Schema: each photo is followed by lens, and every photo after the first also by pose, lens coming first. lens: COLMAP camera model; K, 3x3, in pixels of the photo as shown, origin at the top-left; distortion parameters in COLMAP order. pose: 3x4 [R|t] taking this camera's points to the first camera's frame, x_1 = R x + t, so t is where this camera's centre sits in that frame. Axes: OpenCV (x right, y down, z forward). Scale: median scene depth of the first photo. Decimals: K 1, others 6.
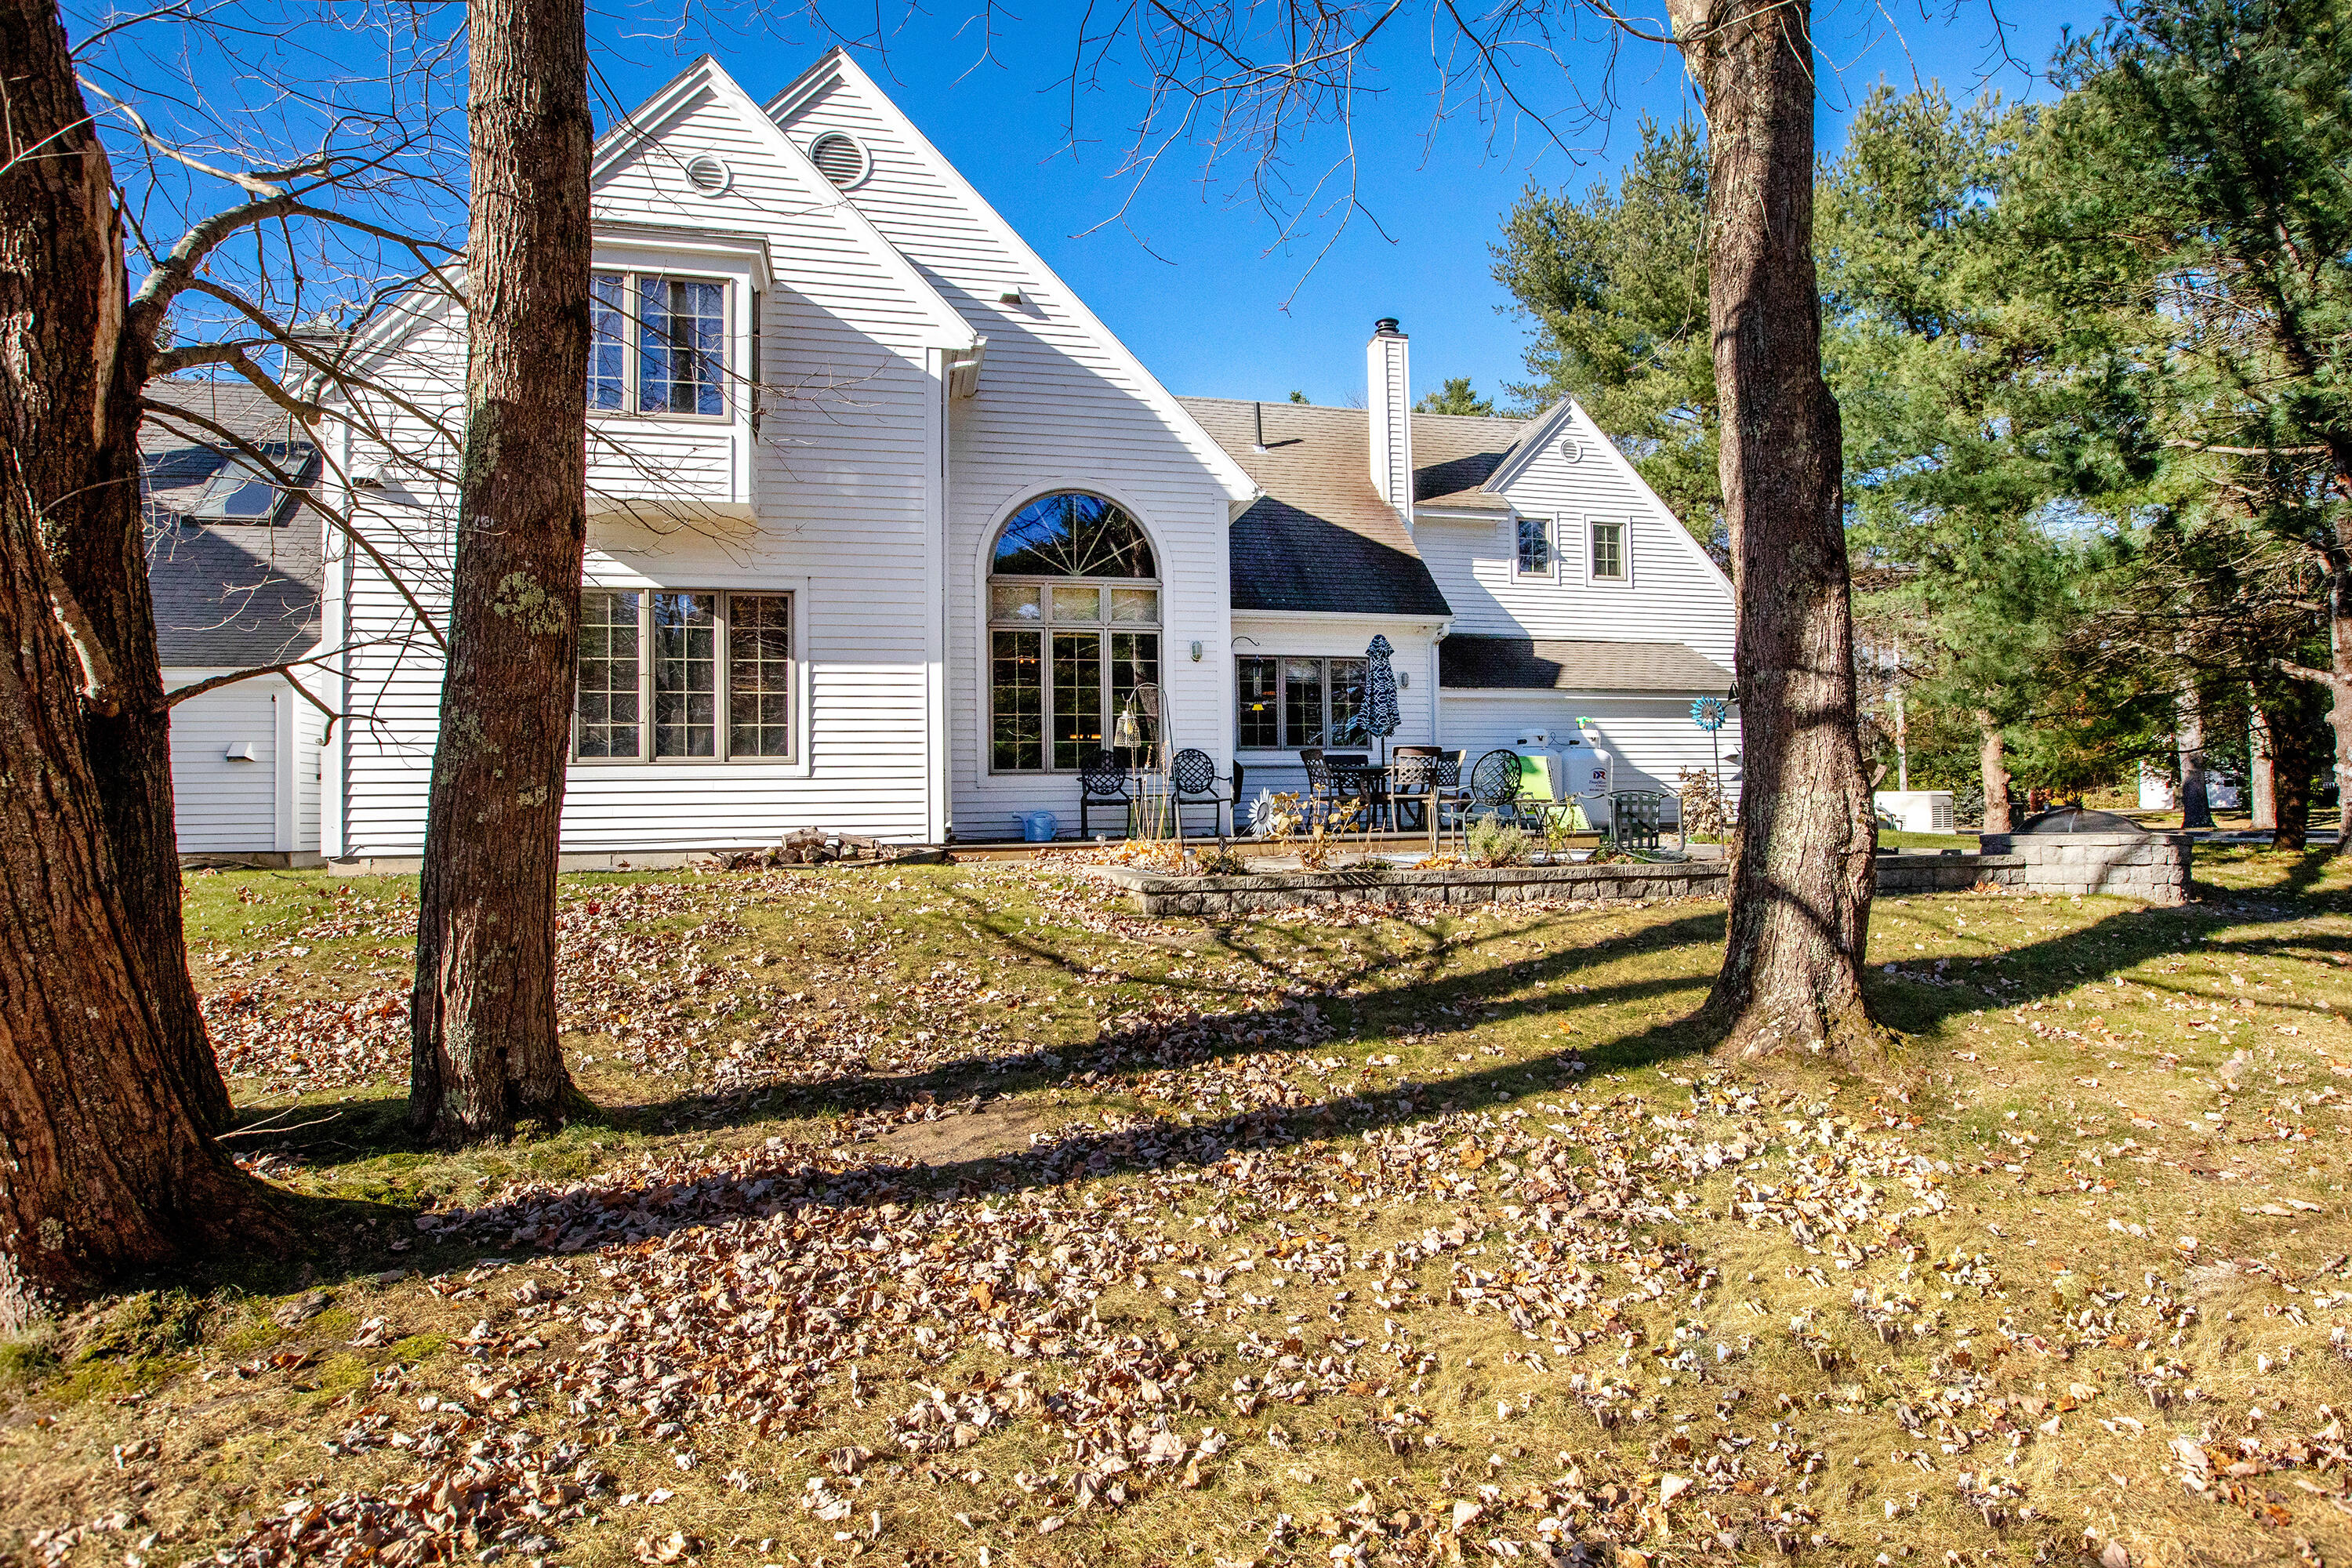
lens RADIAL K [[1238.7, 0, 1176.0], [0, 1238.7, 784.0], [0, 0, 1]] dist [-0.002778, -0.000274]
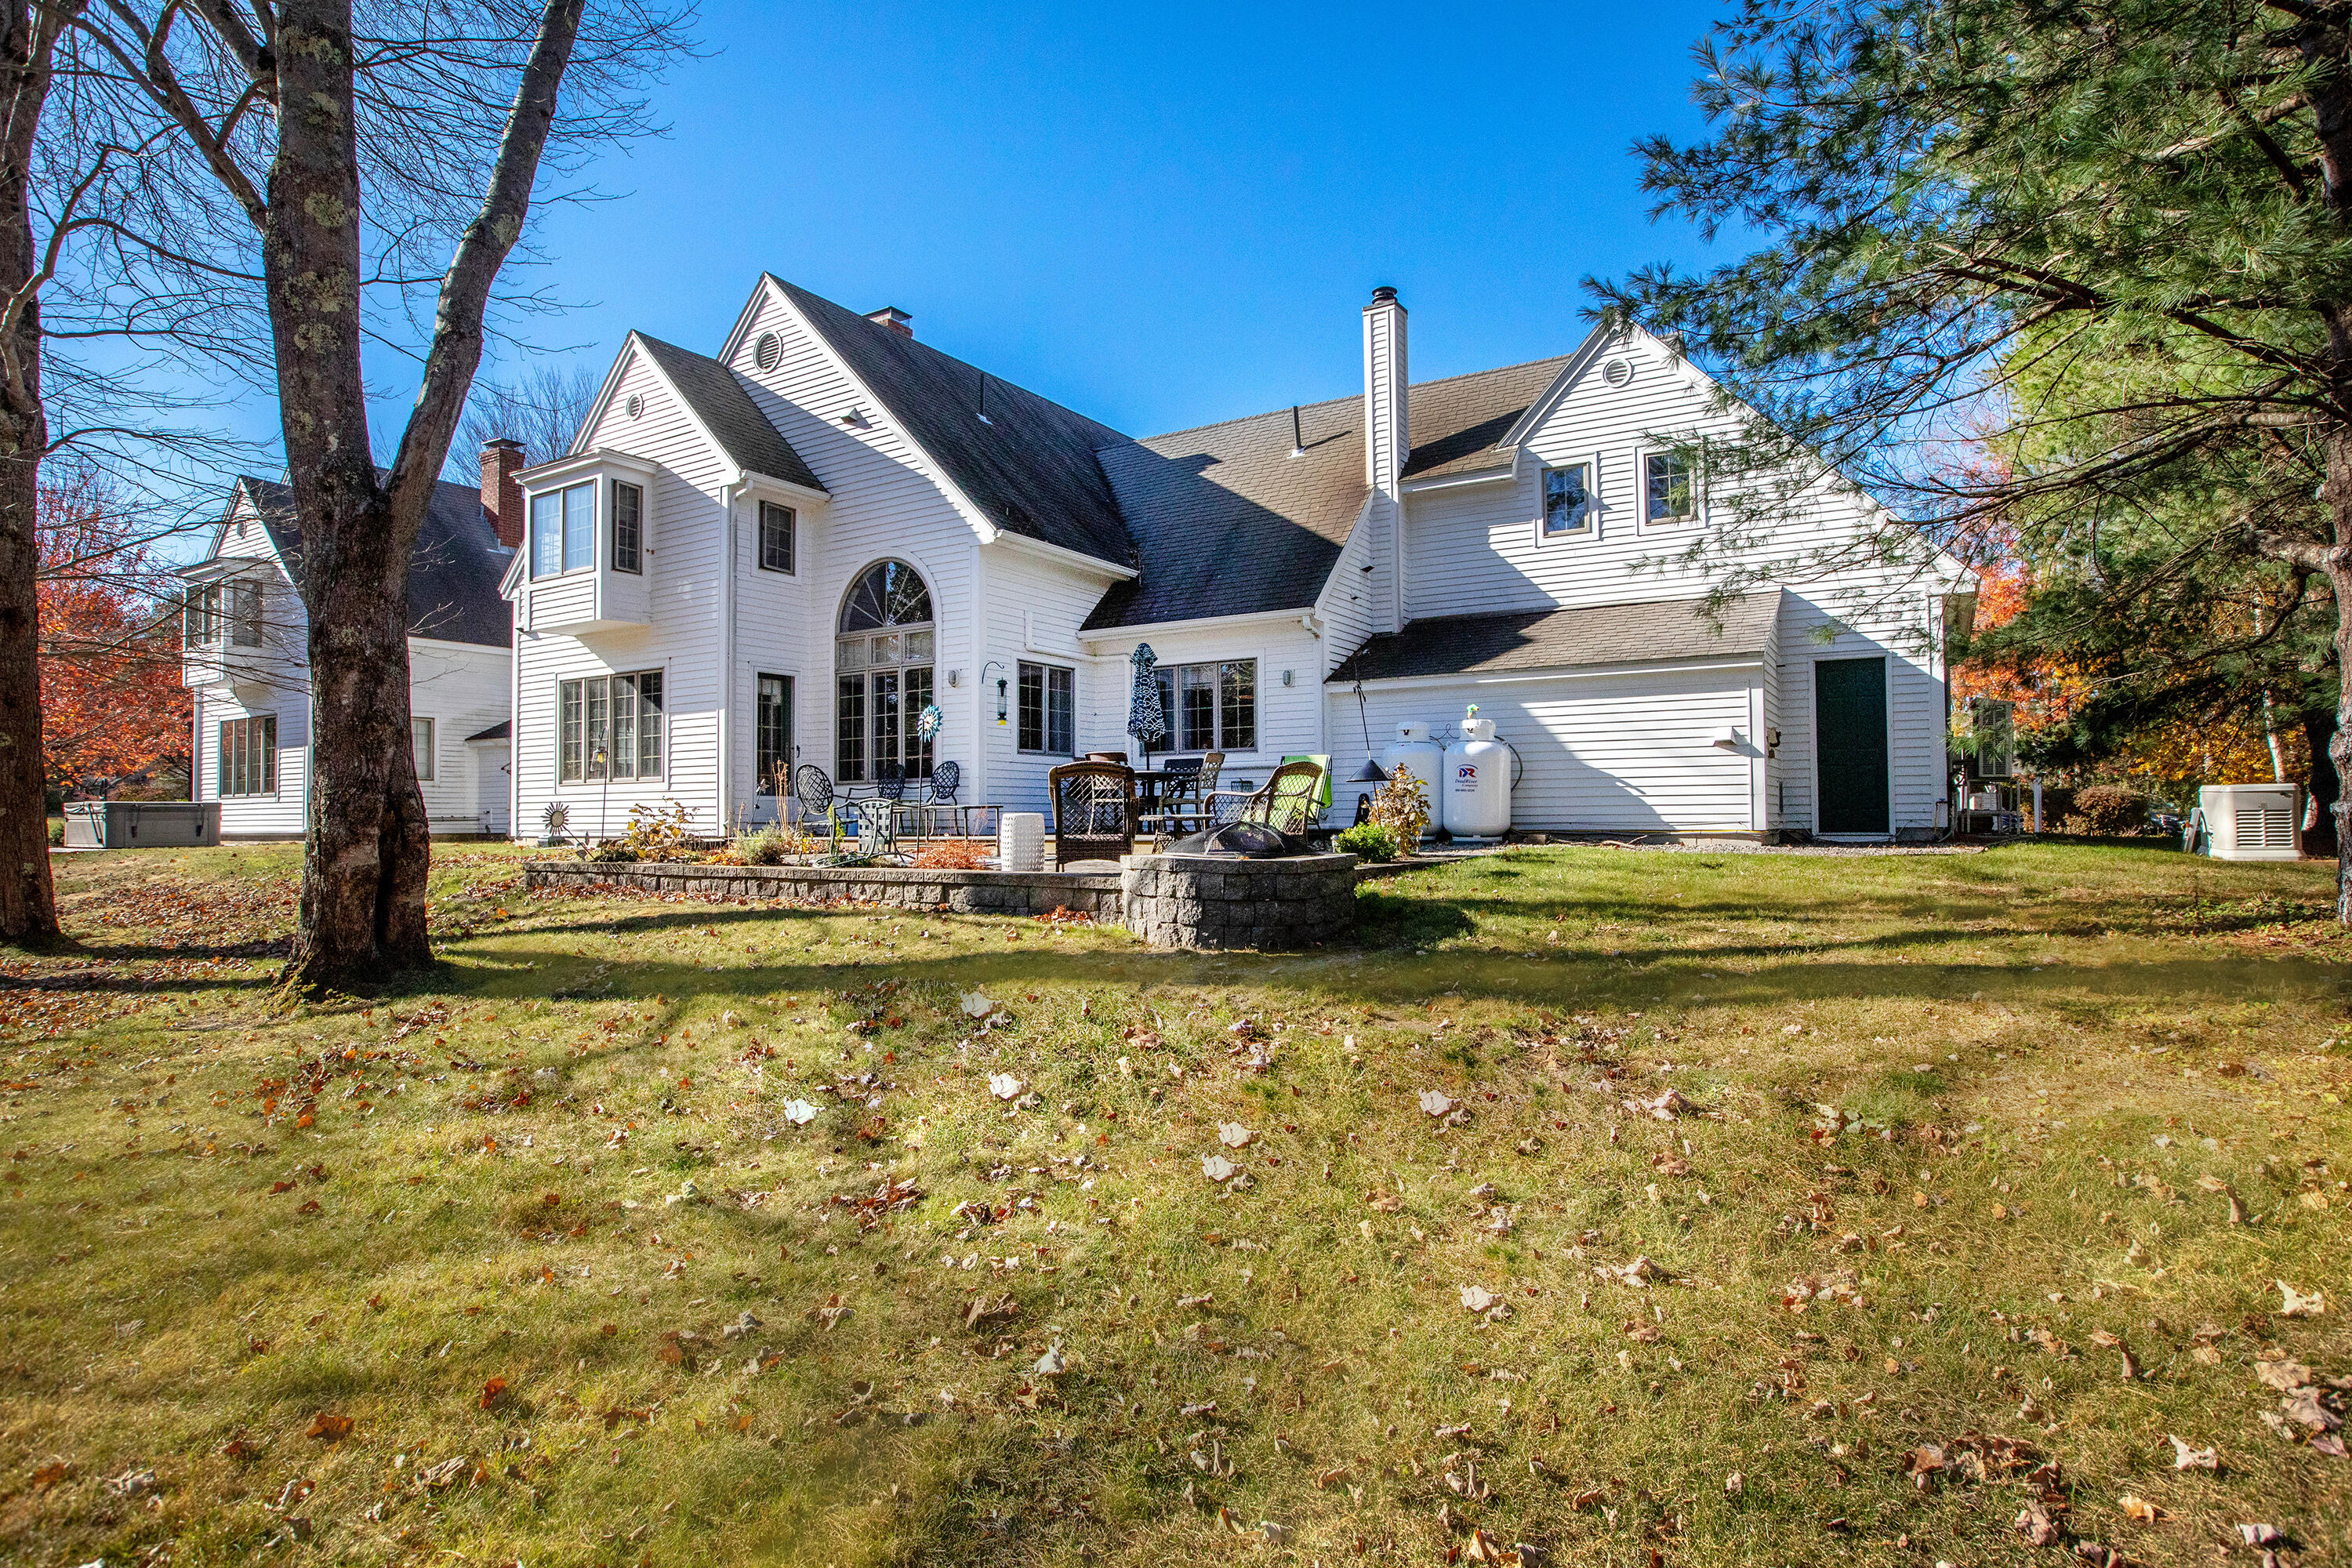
lens RADIAL K [[1200.7, 0, 1176.0], [0, 1200.7, 784.0], [0, 0, 1]] dist [0.001244, 0.000068]
pose [[0.705909, -0.008991, -0.708245, 0.986193], [0.015466, 0.999877, 0.002723, -0.006086], [0.708134, -0.012876, 0.705961, 0.338777]]
